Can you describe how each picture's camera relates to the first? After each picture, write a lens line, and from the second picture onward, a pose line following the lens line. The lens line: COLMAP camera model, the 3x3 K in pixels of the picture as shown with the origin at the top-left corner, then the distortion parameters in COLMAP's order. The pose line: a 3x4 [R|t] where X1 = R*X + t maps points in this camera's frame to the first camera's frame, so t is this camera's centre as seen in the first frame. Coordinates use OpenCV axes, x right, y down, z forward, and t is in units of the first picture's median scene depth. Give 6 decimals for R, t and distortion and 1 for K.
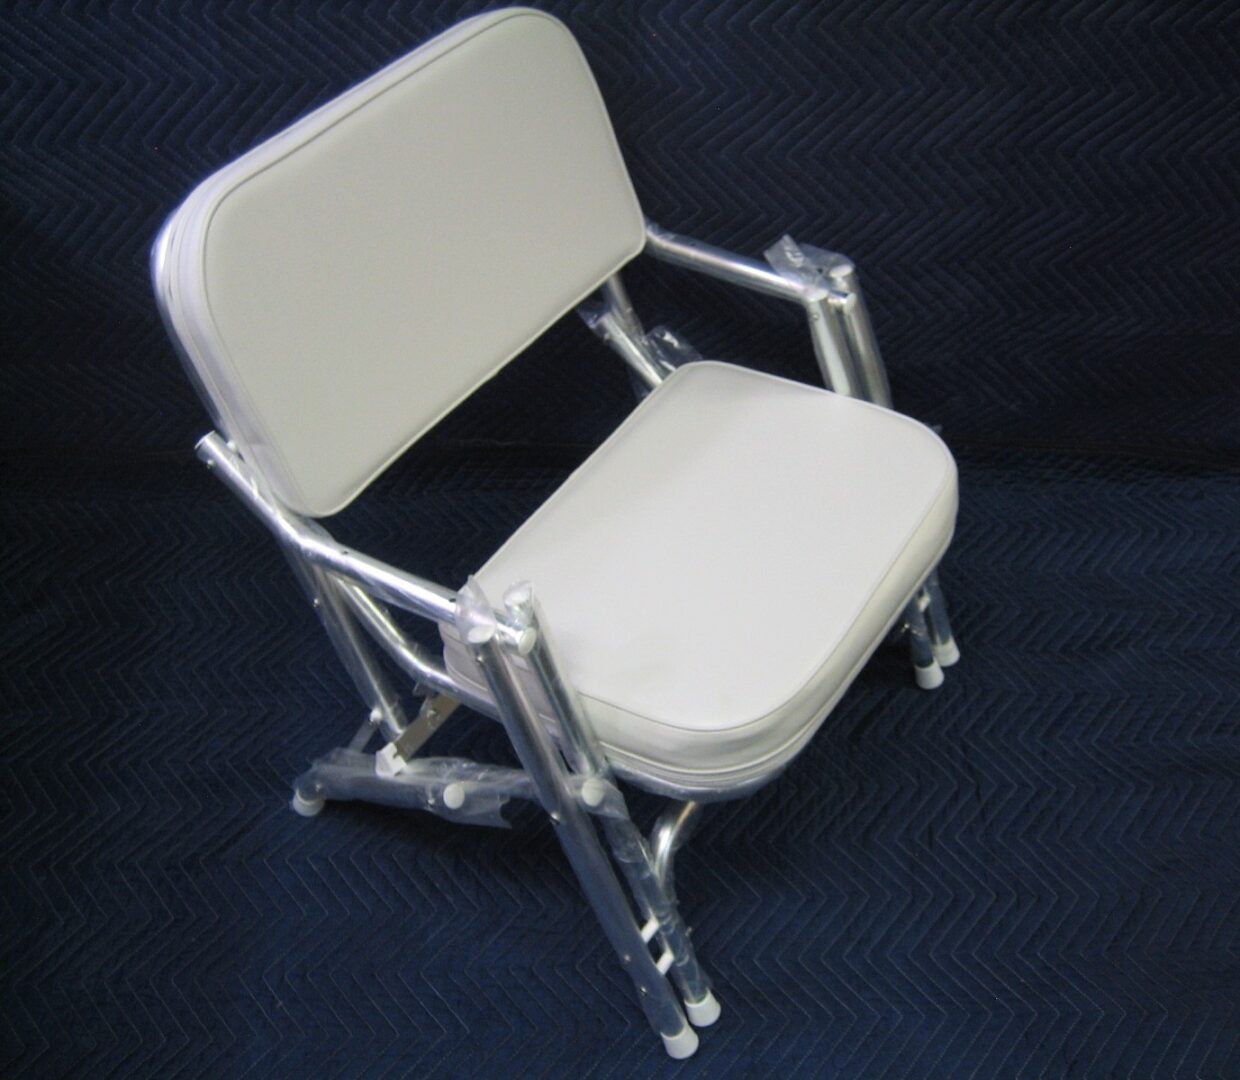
lens RADIAL K [[1490.6, 0, 707.2], [0, 1490.6, 543.8], [0, 0, 1]] dist [-0.122168, 0.163630]
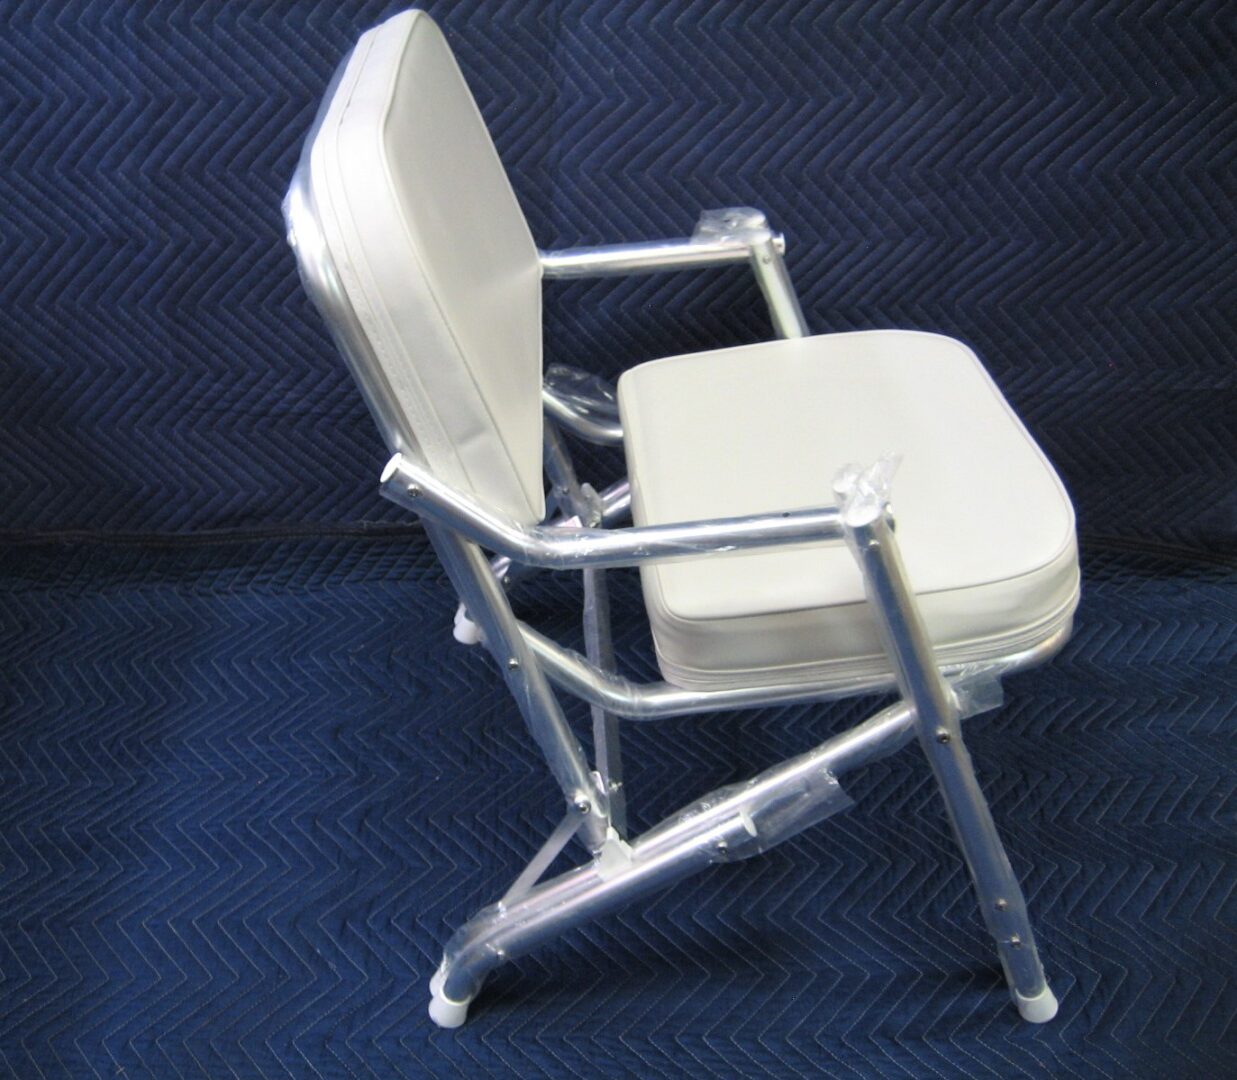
lens RADIAL K [[1503.5, 0, 518.8], [0, 1503.5, 538.0], [0, 0, 1]] dist [-0.114417, 0.131302]
pose [[0.997393, -0.005058, -0.071980, -0.003958], [-0.013840, 0.965607, -0.259636, 0.213934], [0.070818, 0.259955, 0.963020, 0.124043]]
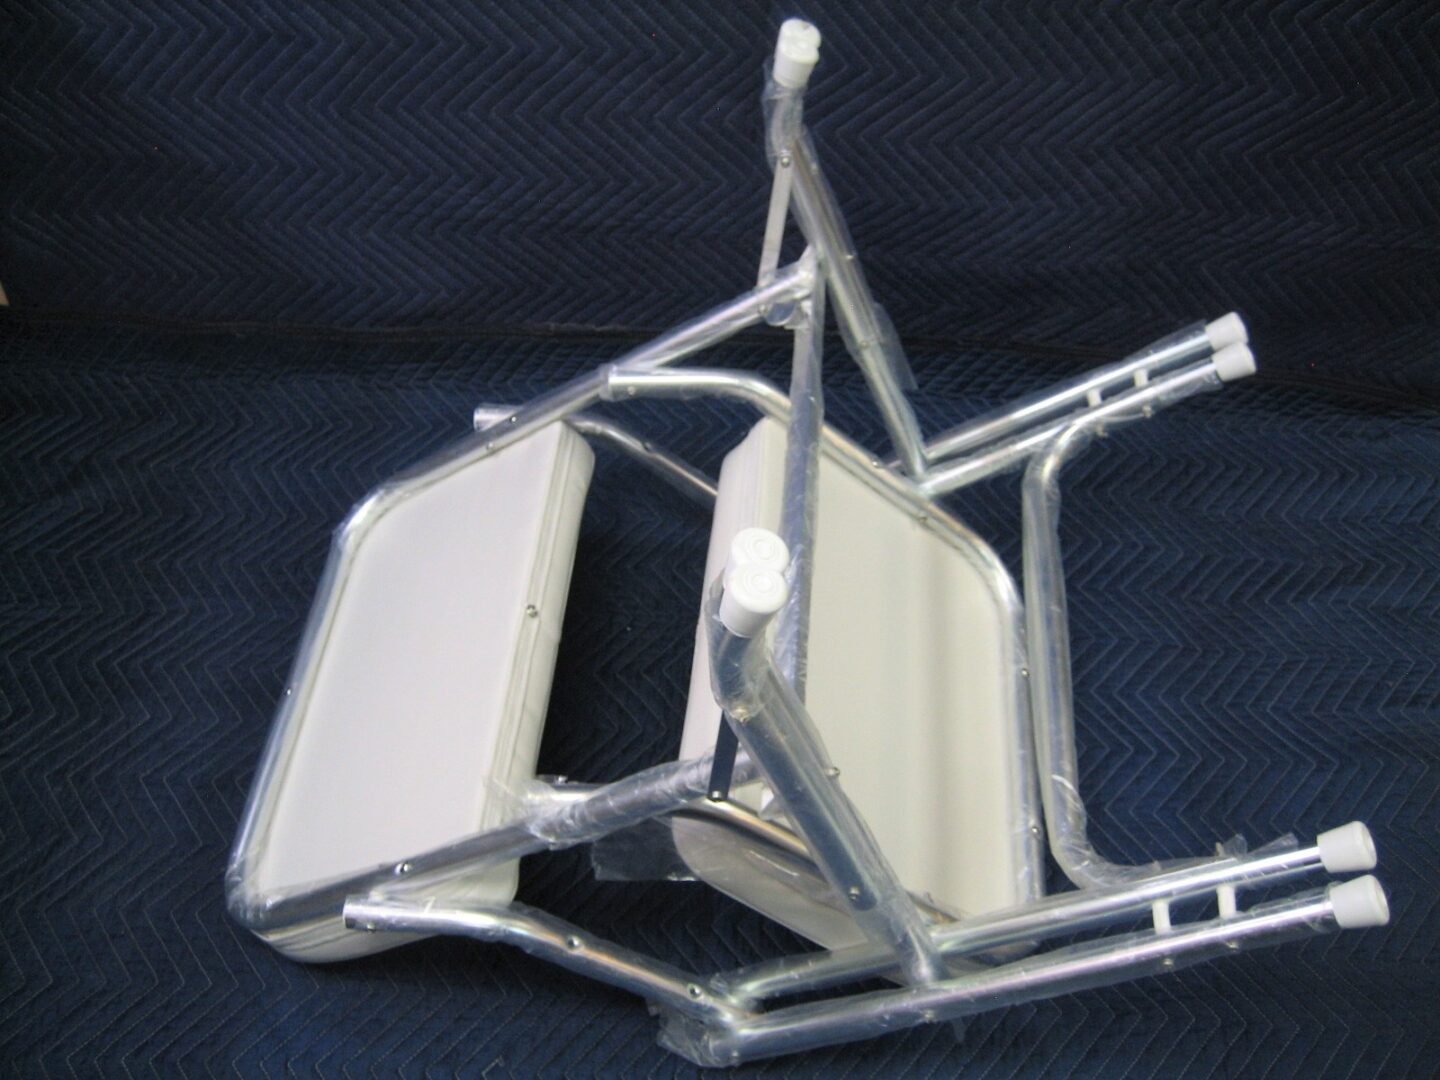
lens RADIAL K [[1501.9, 0, 720.0], [0, 1501.9, 540.0], [0, 0, 1]] dist [-0.118333, 0.148135]
pose [[0.997558, 0.057391, -0.039813, -0.028531], [-0.055975, 0.997789, 0.035819, 0.023469], [0.041781, -0.033503, 0.998565, 0.127779]]
